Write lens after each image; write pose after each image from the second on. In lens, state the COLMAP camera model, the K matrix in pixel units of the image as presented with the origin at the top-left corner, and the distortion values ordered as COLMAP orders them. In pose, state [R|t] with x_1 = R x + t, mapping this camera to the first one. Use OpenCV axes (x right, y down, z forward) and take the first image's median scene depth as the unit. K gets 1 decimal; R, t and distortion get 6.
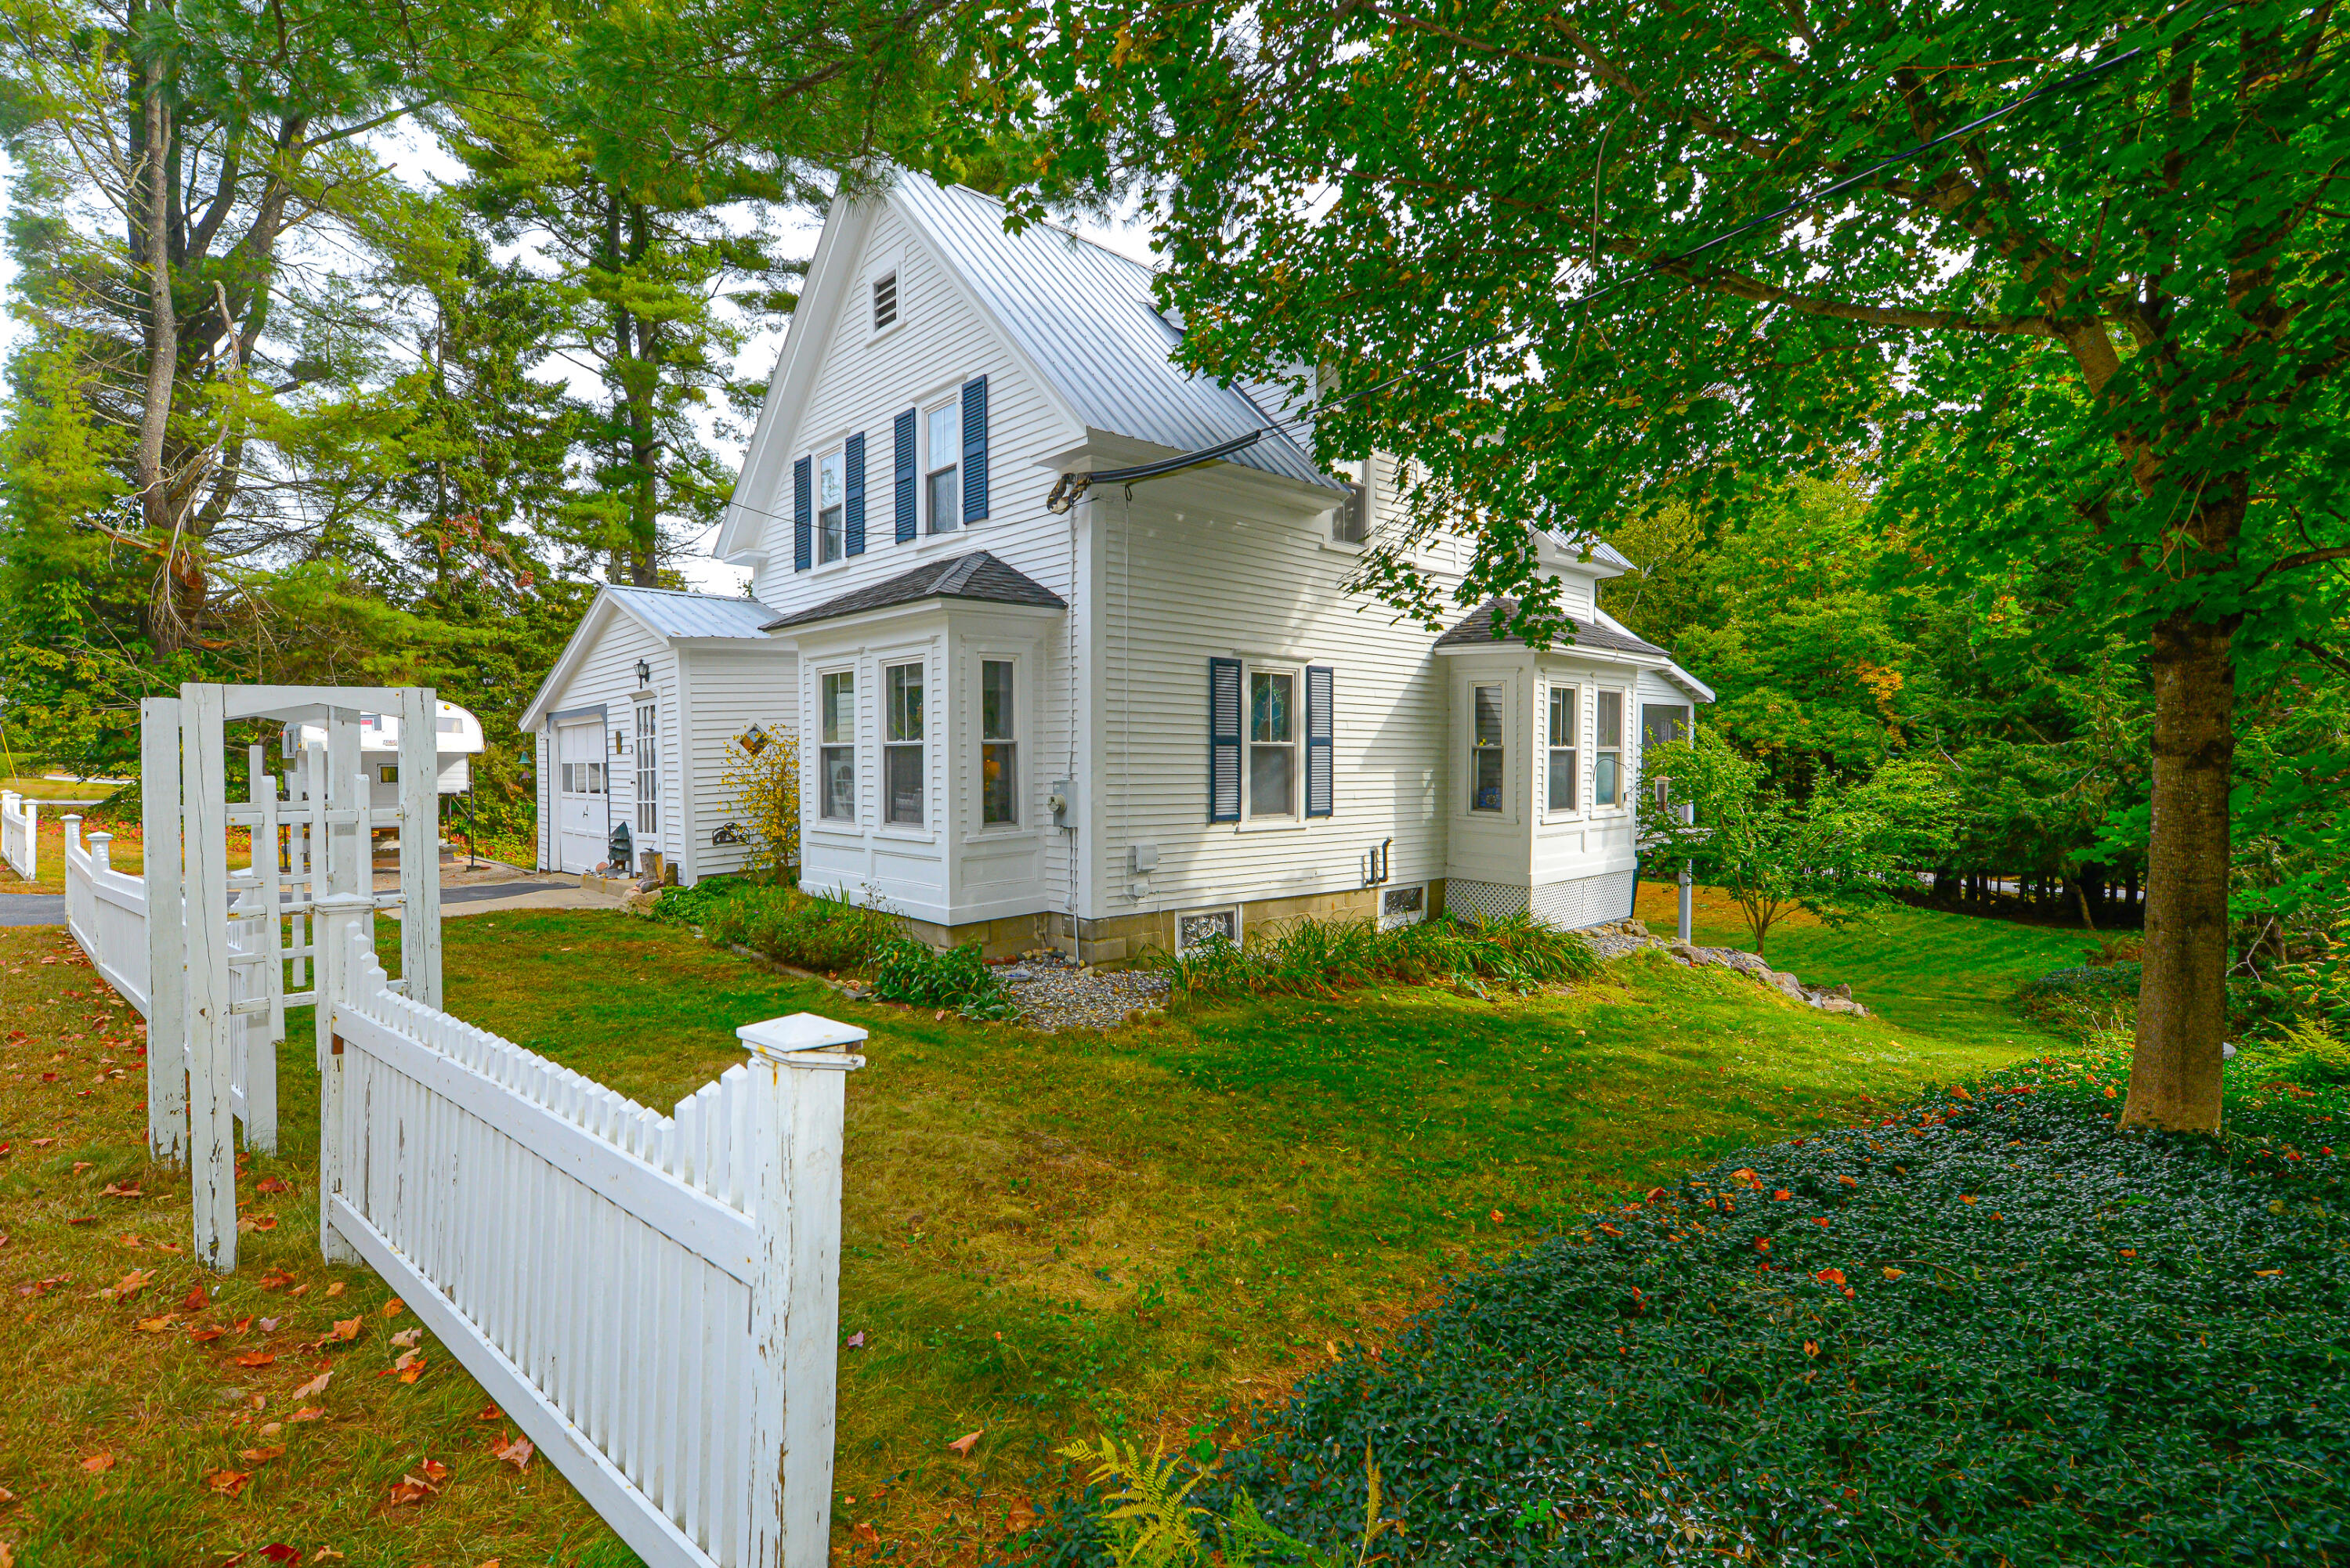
lens RADIAL K [[1168.2, 0, 1175.0], [0, 1168.2, 784.0], [0, 0, 1]] dist [-0.002341, -0.000501]
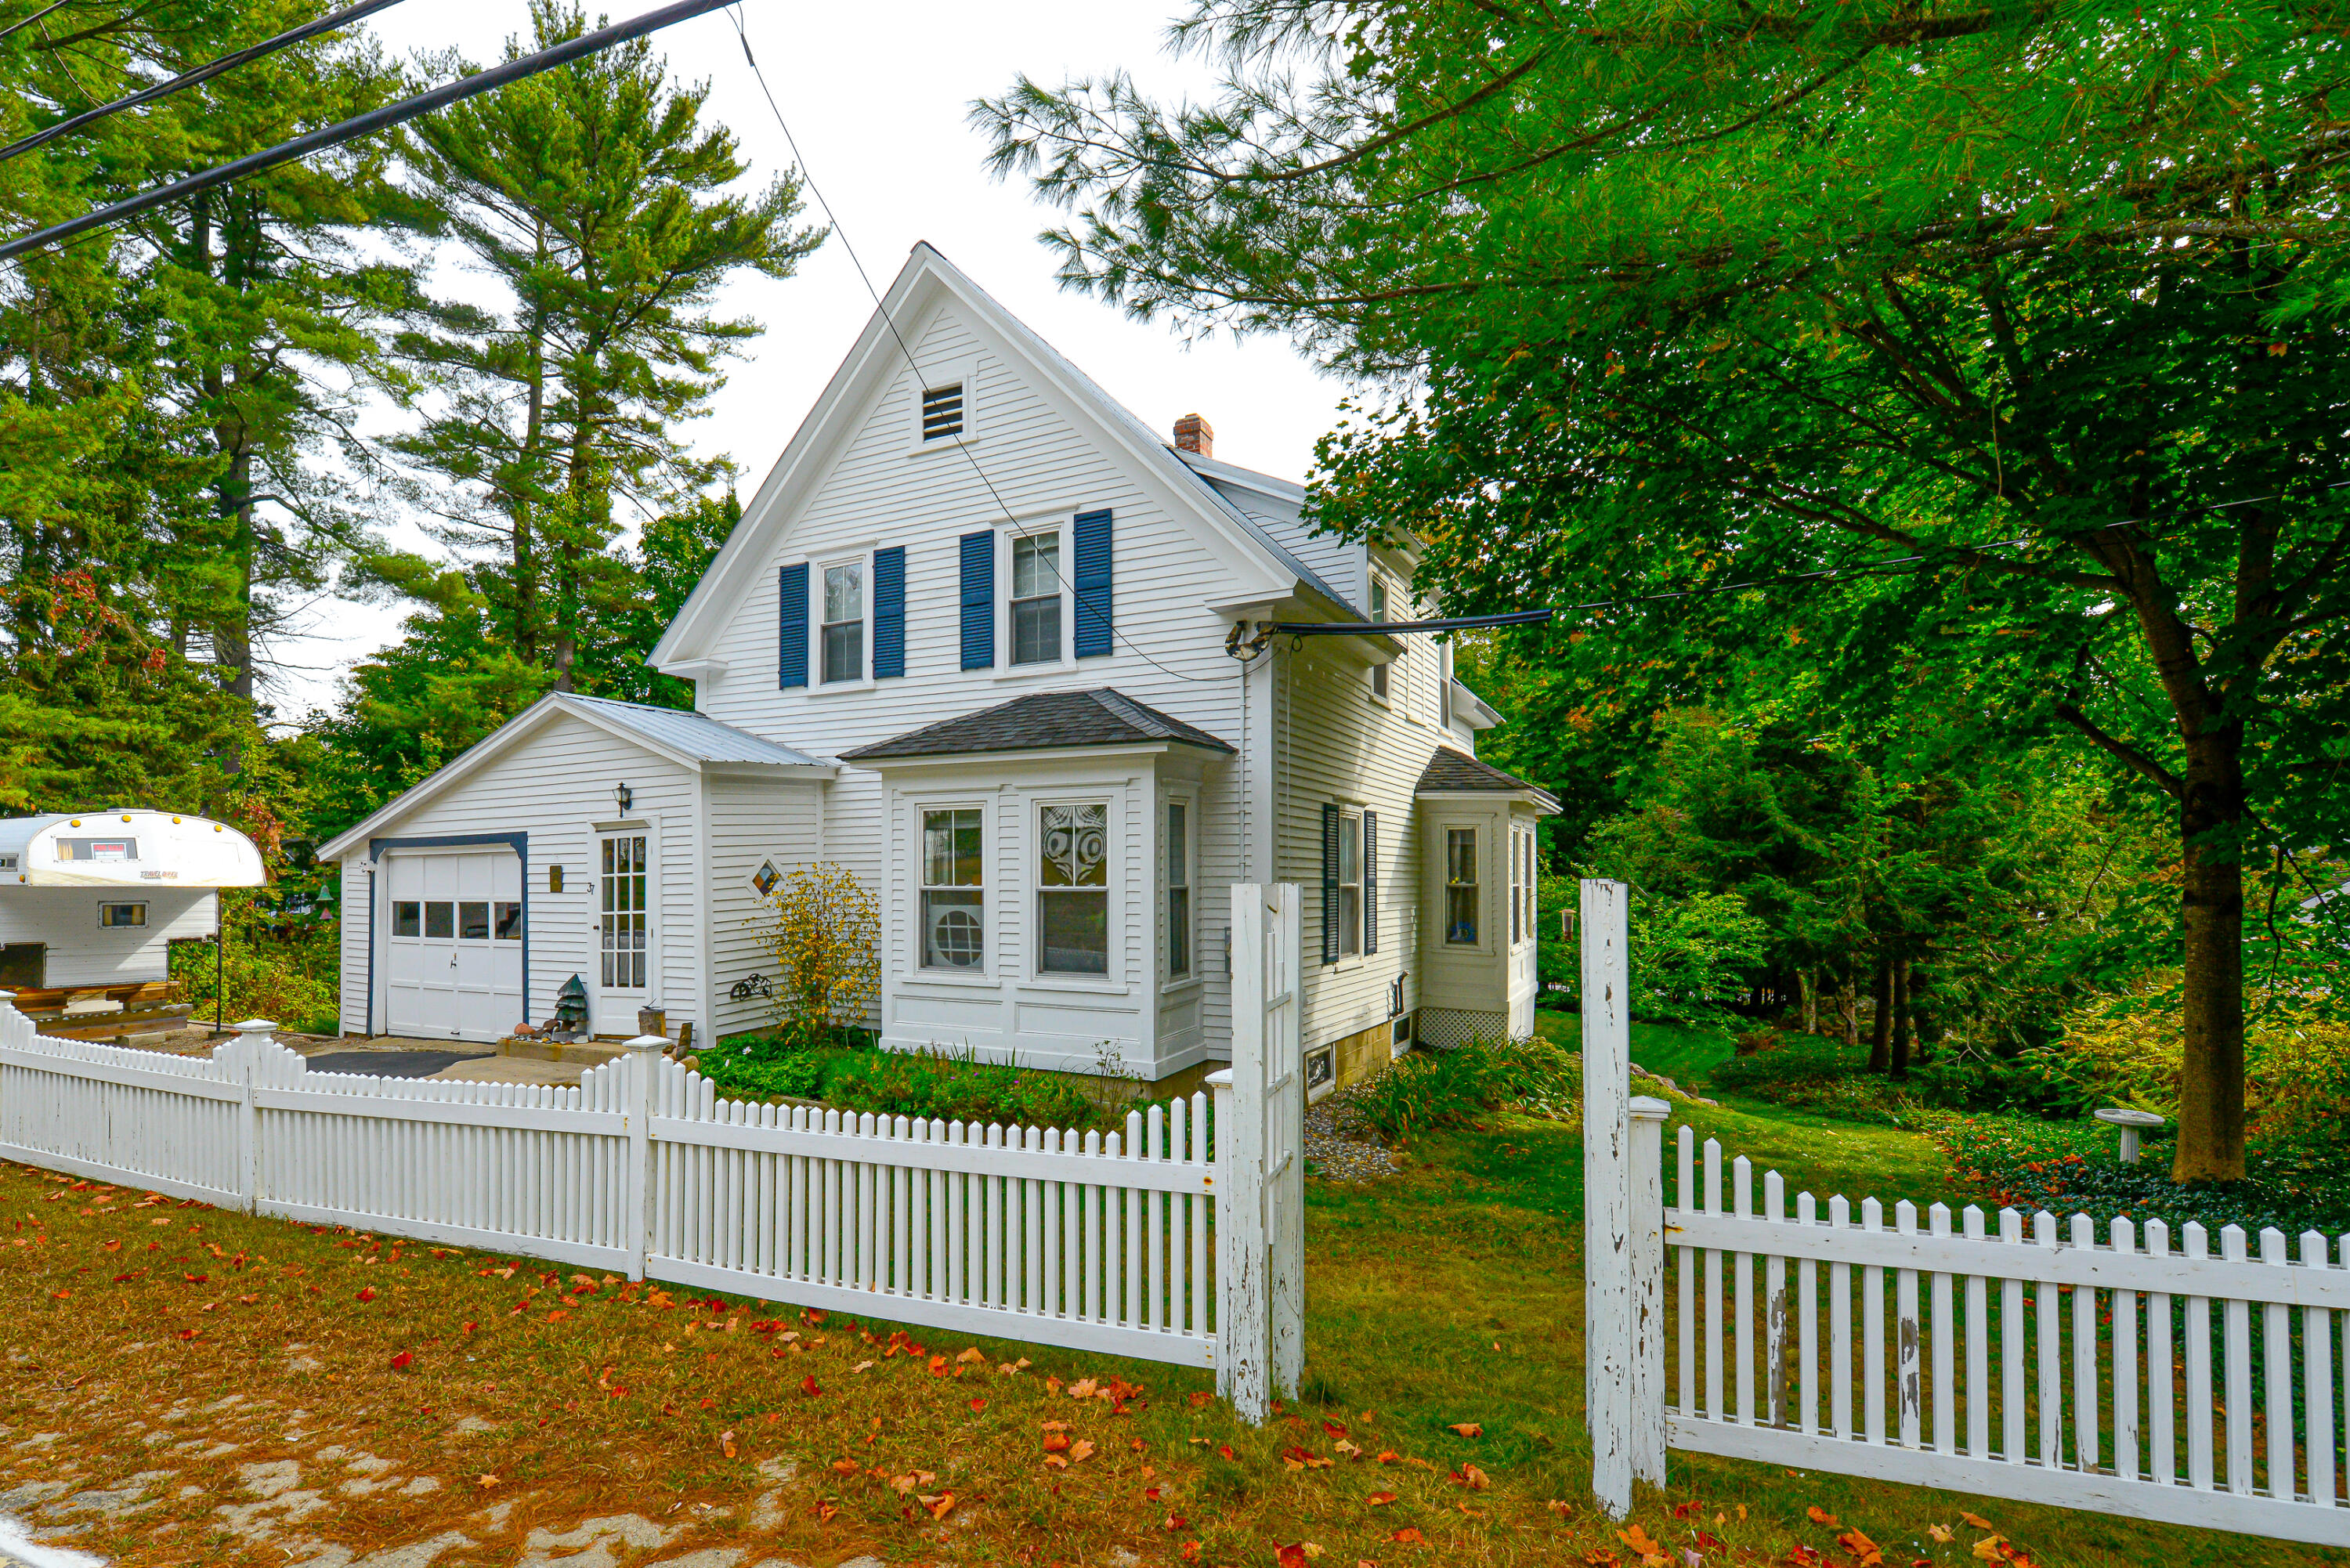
lens RADIAL K [[1200.5, 0, 1161.1], [0, 1200.5, 841.1], [0, 0, 1]] dist [-0.014387, 0.000107]
pose [[0.940299, 0.012347, 0.340126, -0.406911], [0.004972, 0.998737, -0.050002, -0.020033], [-0.340314, 0.048708, 0.939050, 0.048945]]
